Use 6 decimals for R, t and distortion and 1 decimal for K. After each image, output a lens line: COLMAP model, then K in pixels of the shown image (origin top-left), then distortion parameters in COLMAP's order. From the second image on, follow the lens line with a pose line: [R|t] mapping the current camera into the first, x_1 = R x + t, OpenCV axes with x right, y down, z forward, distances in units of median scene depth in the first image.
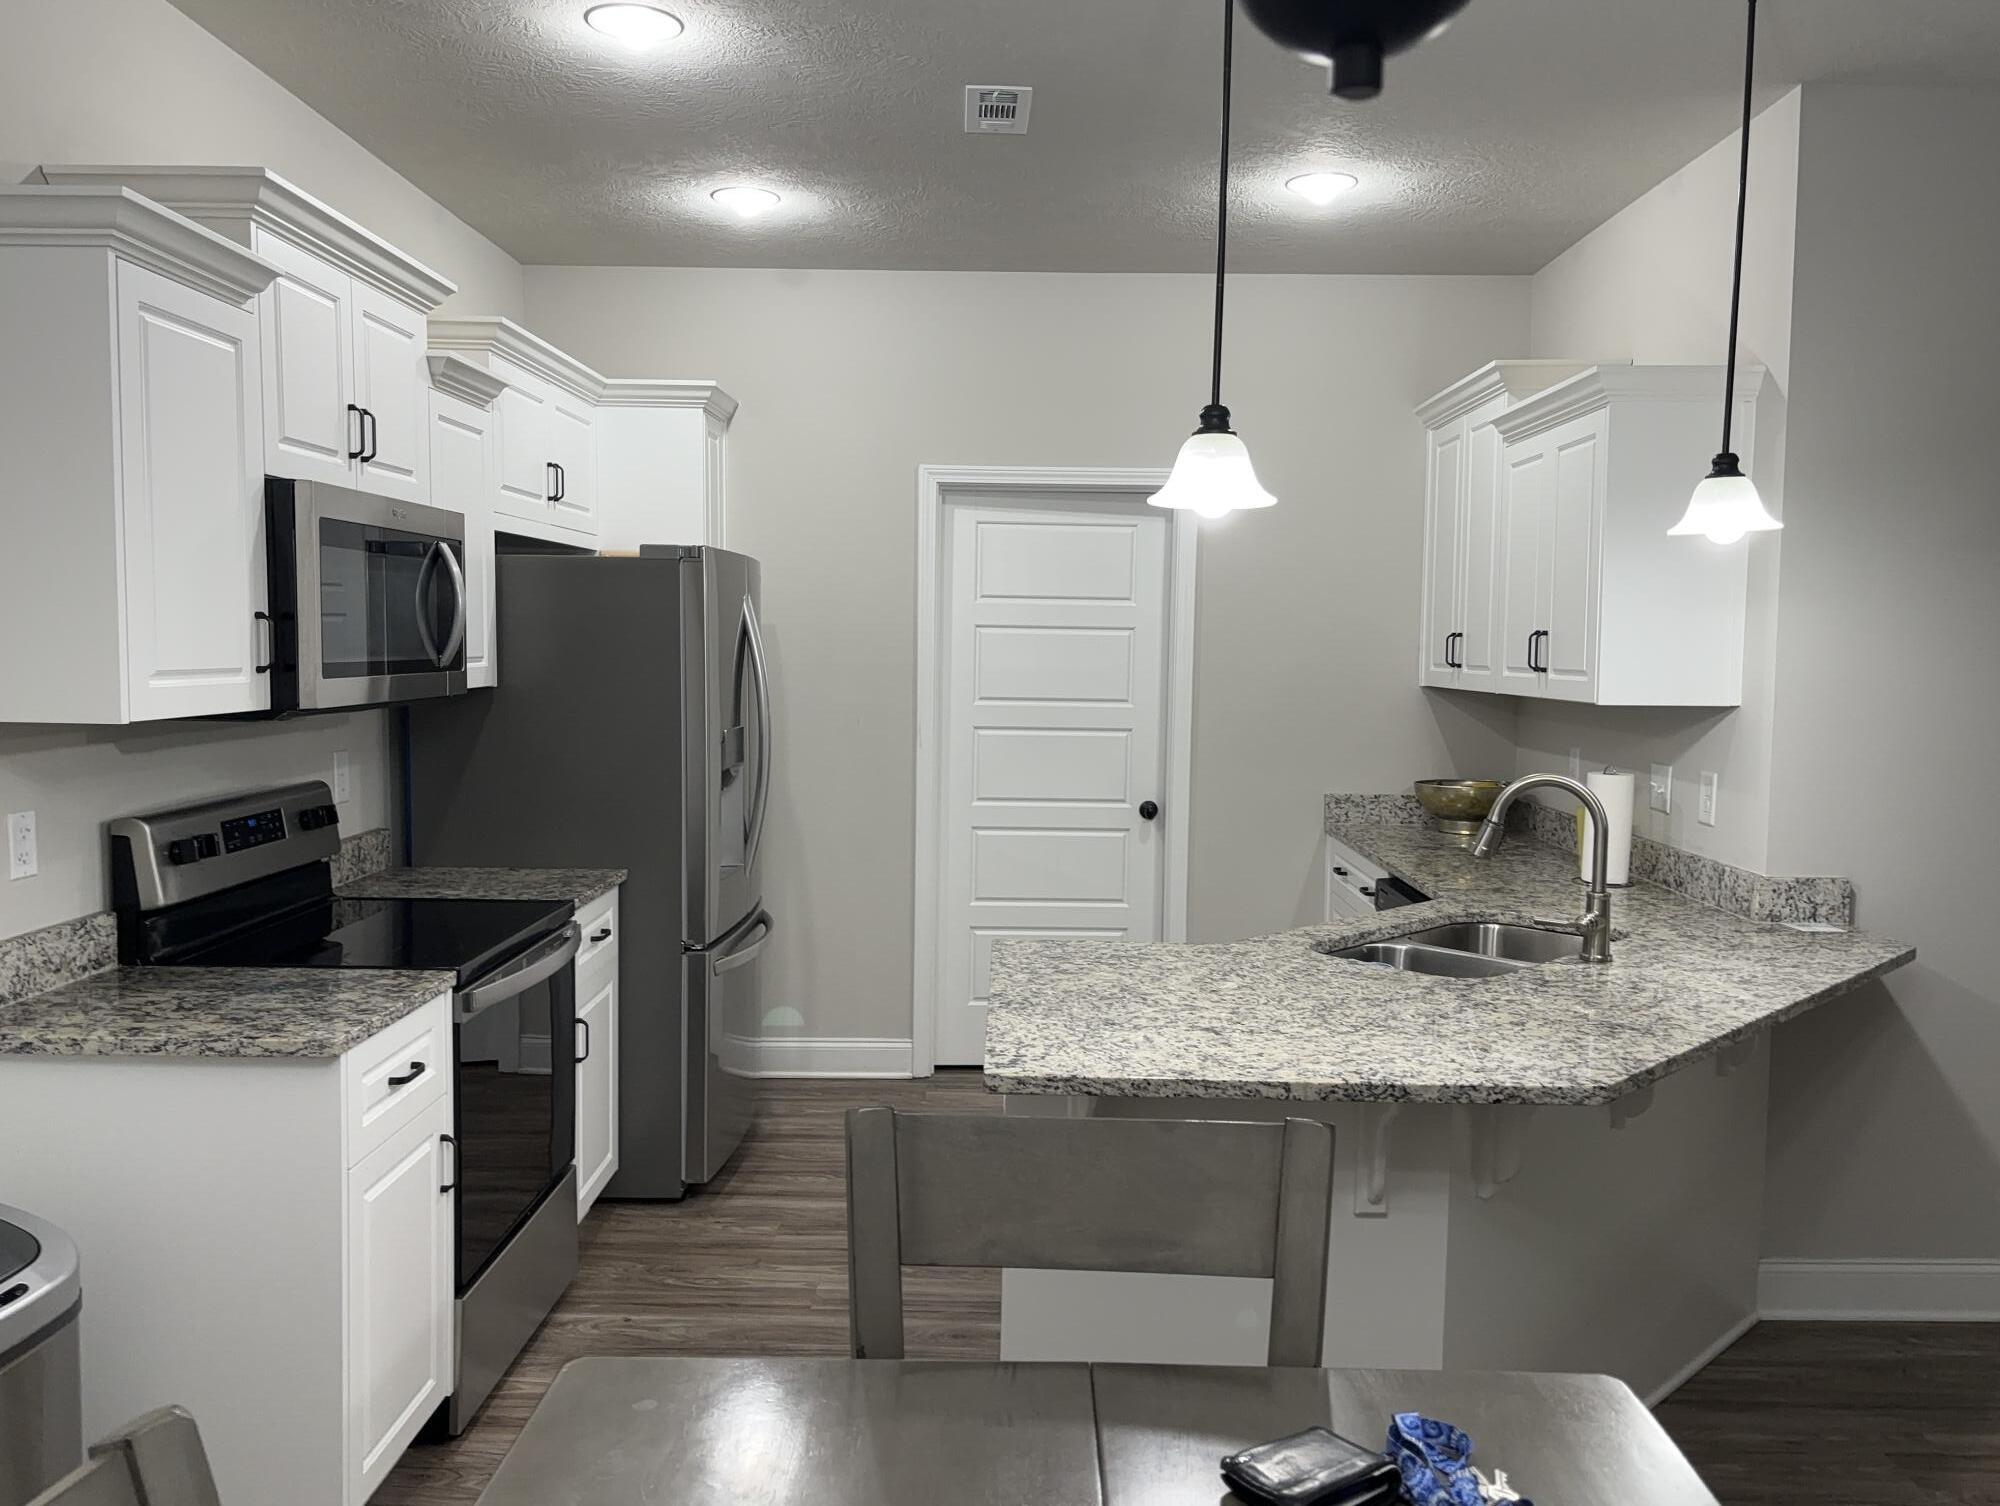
lens RADIAL K [[1581.5, 0, 974.8], [0, 1581.5, 795.9], [0, 0, 1]] dist [0.006527, 0.003200]
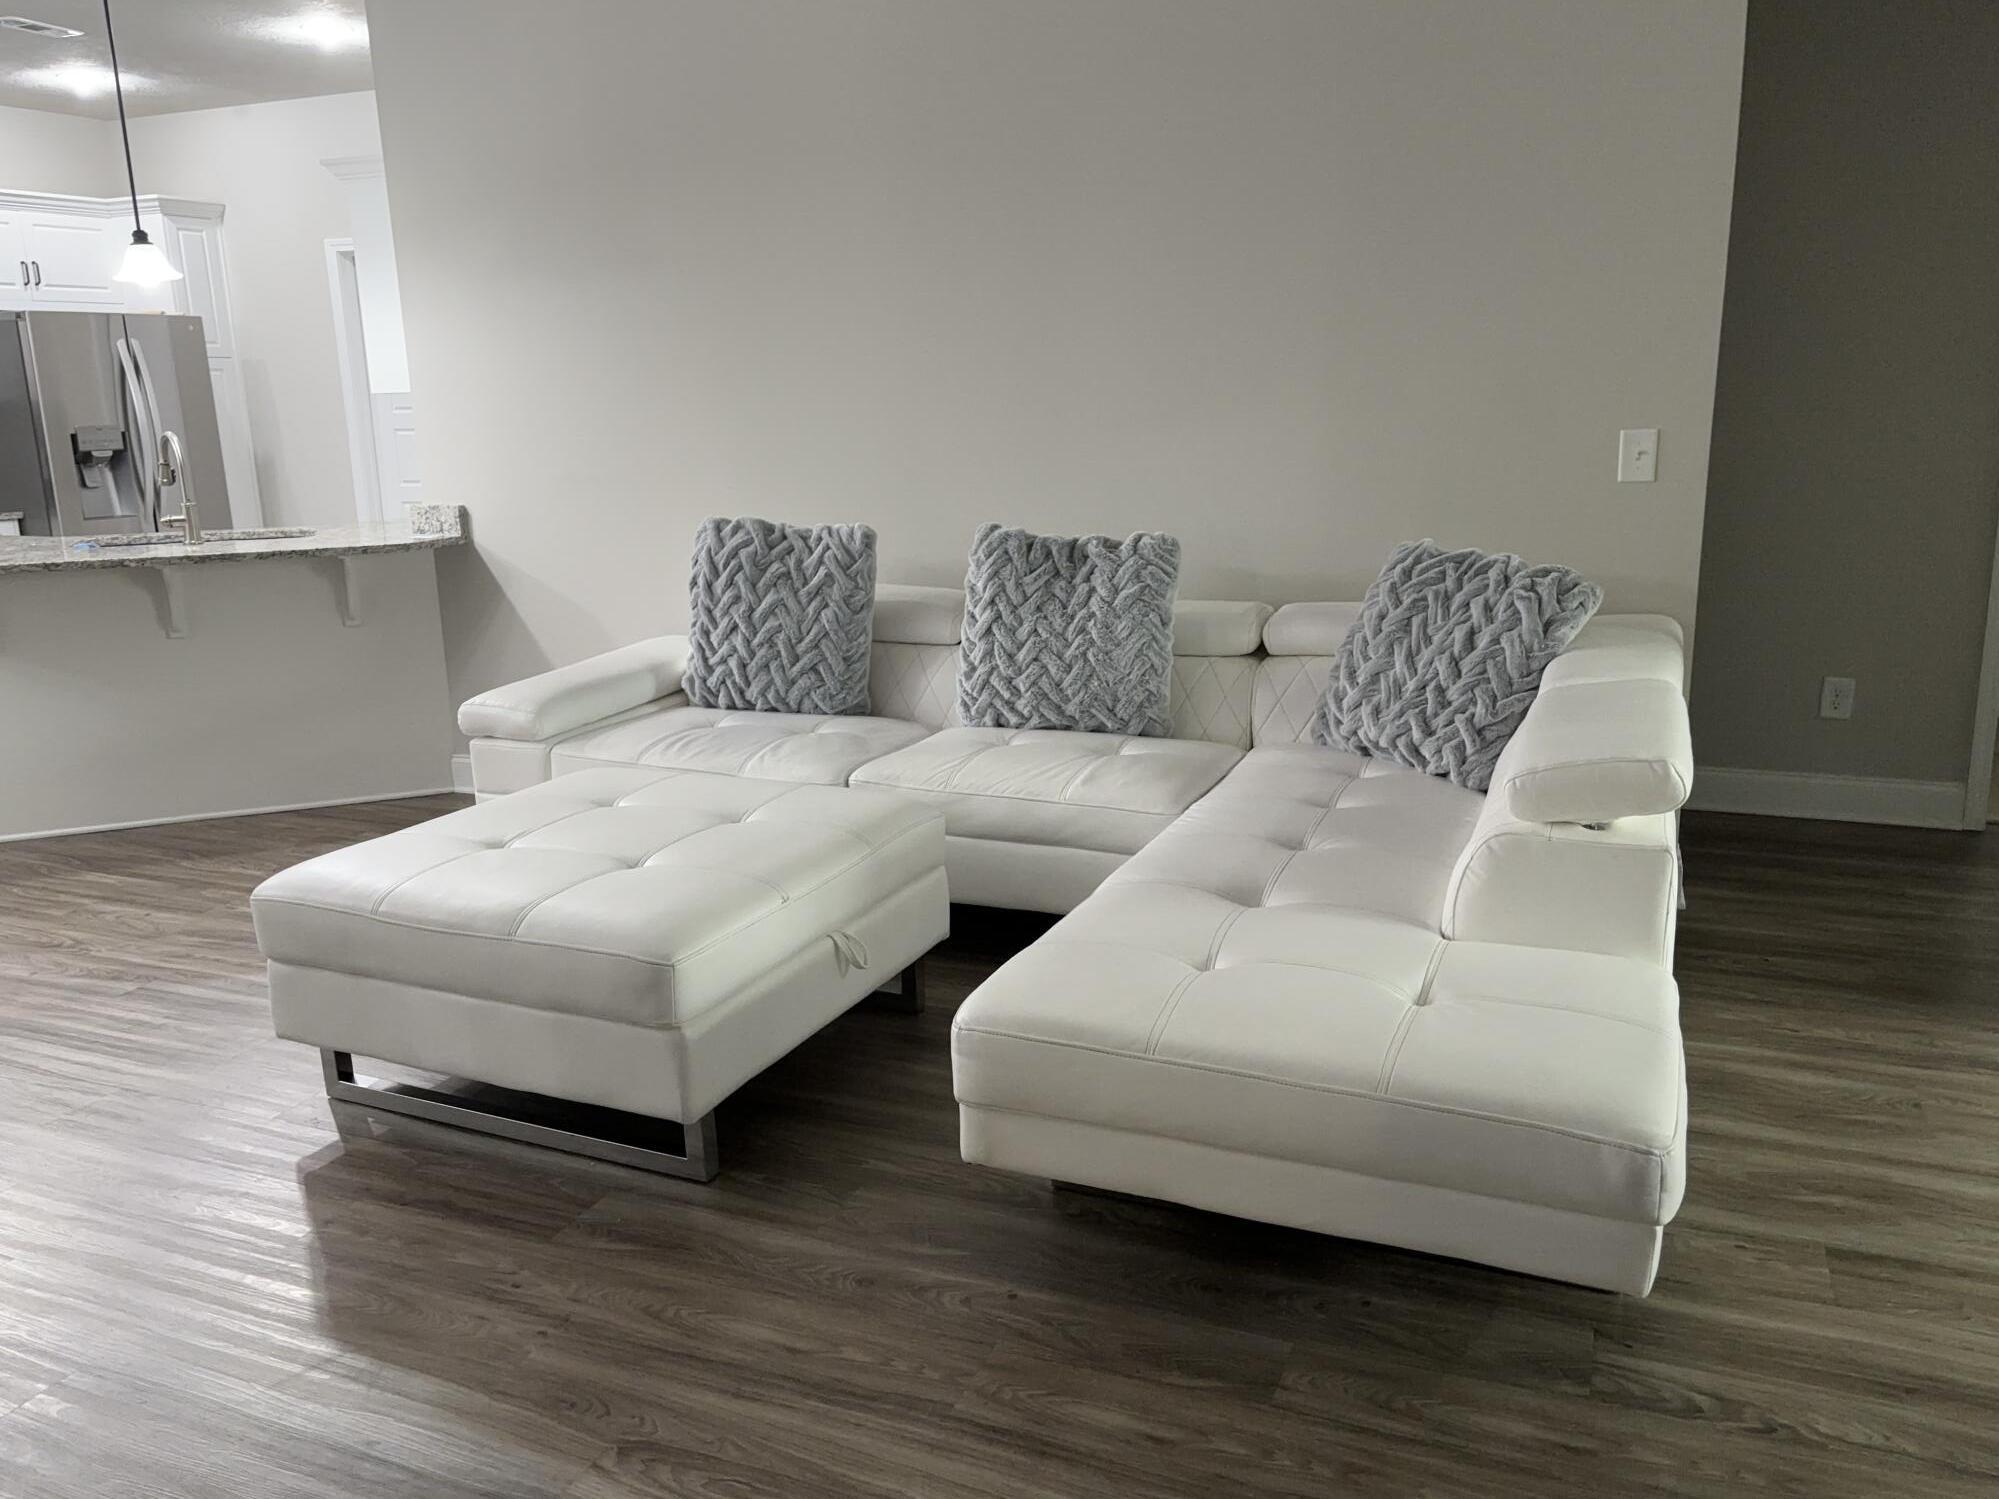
lens RADIAL K [[1542.4, 0, 987.7], [0, 1542.4, 753.1], [0, 0, 1]] dist [0.032787, 0.001209]
pose [[0.931742, 0.054251, -0.359046, 1.901015], [-0.004894, 0.990563, 0.136972, 0.097631], [0.363089, -0.125866, 0.923214, -0.286254]]
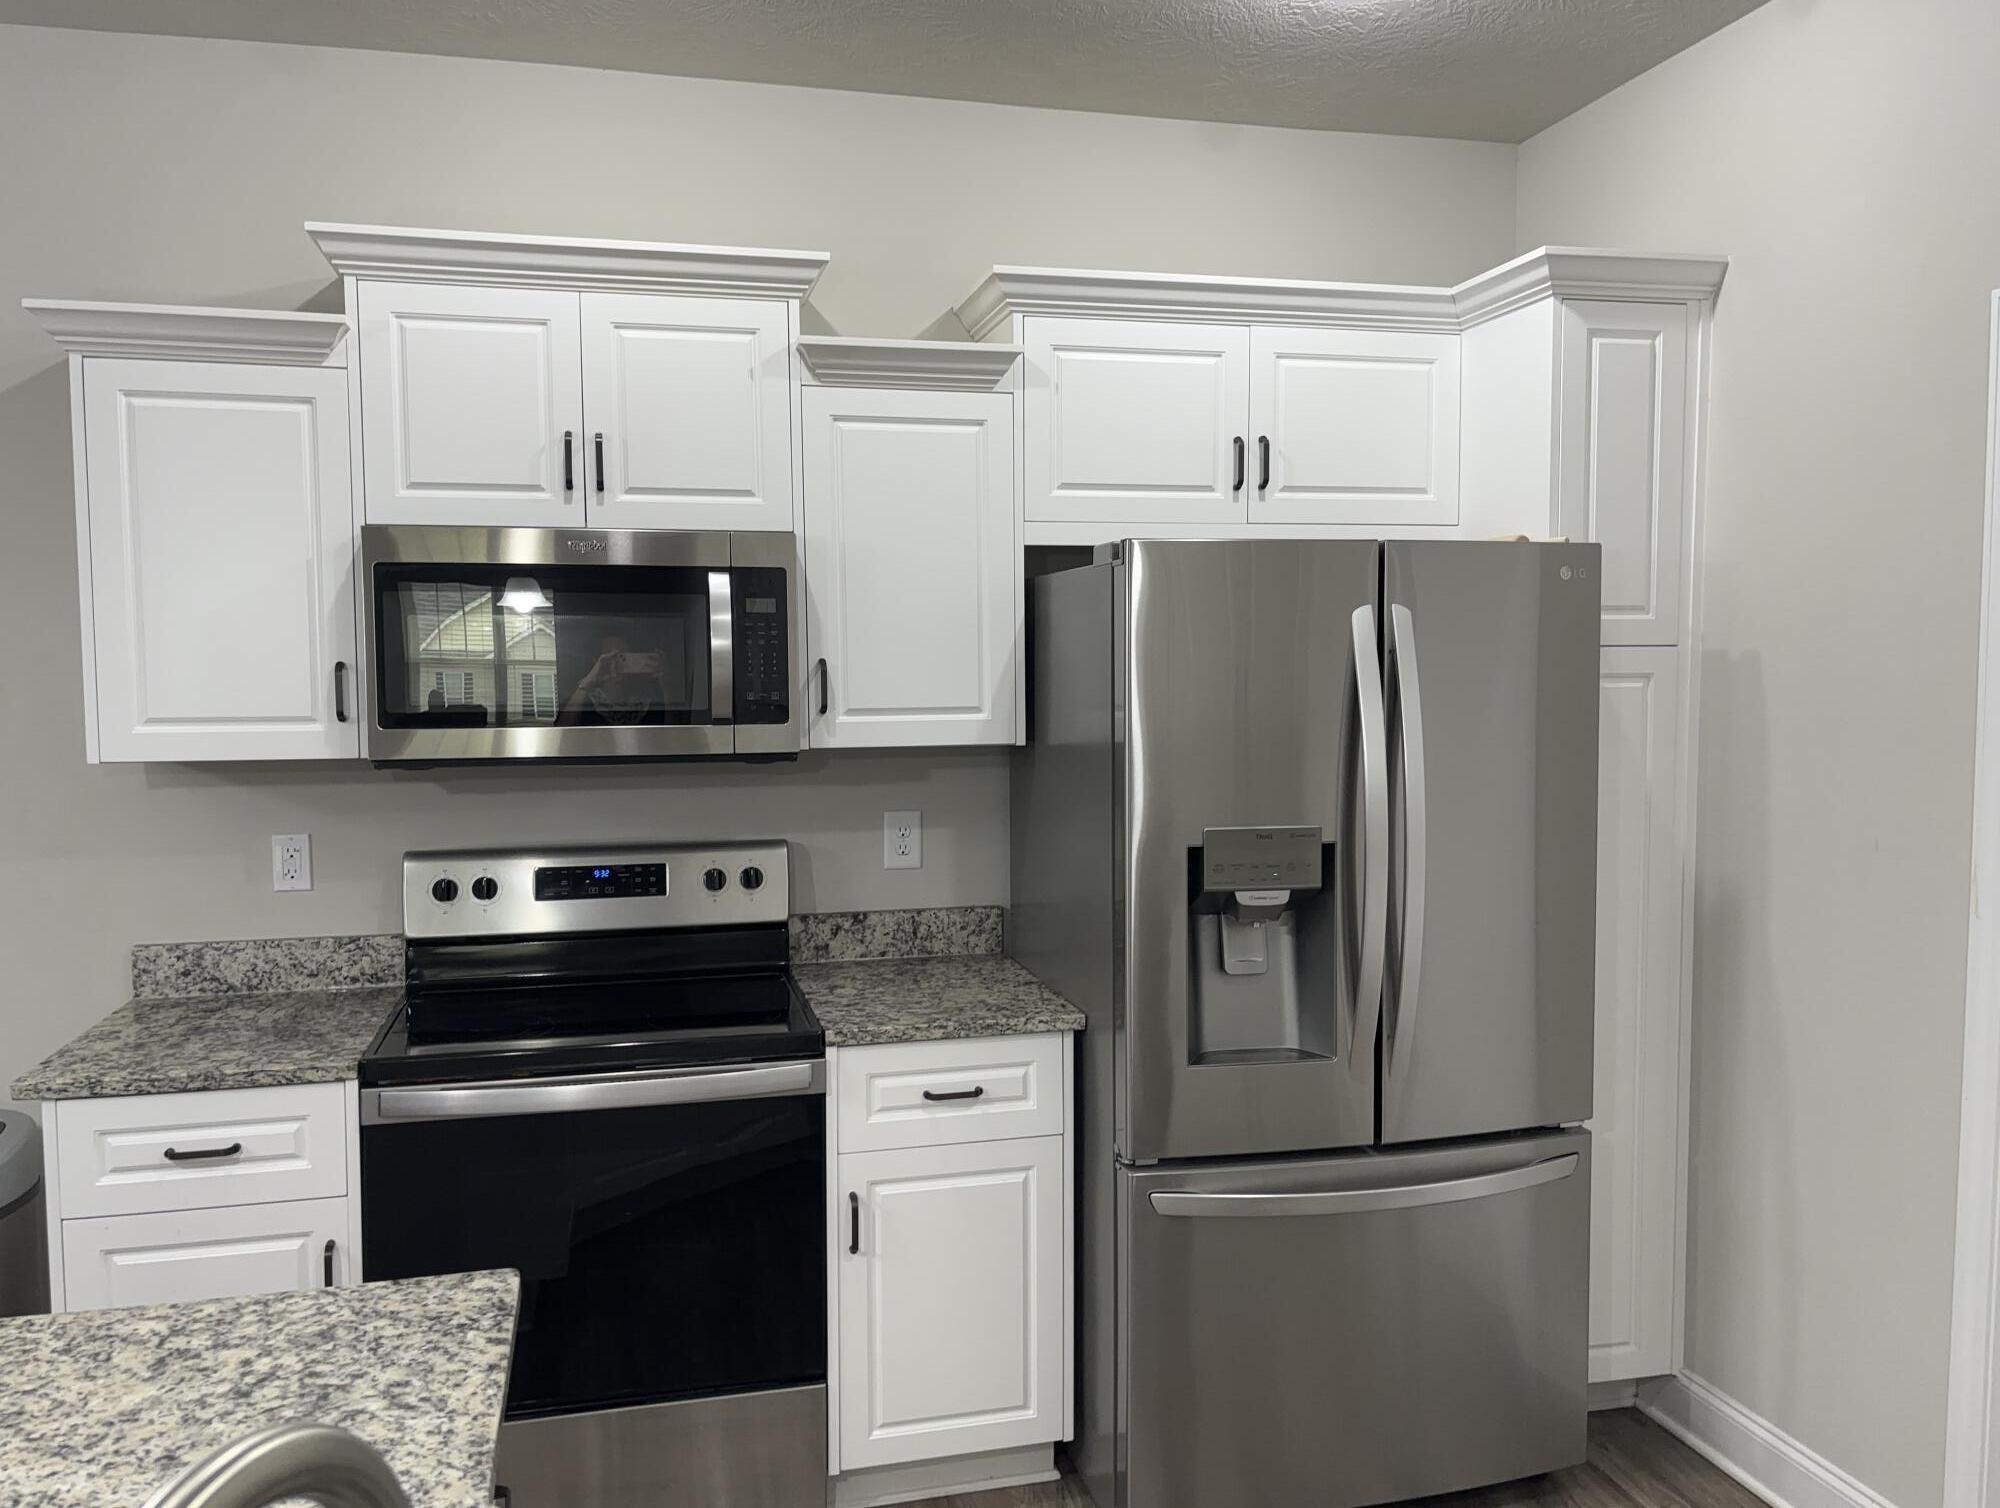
lens RADIAL K [[1538.8, 0, 995.9], [0, 1538.8, 766.4], [0, 0, 1]] dist [0.070920, -0.071078]
pose [[0.255999, 0.055529, -0.965081, 0.582987], [-0.090528, 0.995339, 0.033256, -0.114027], [0.962429, 0.078853, 0.259833, 1.090430]]
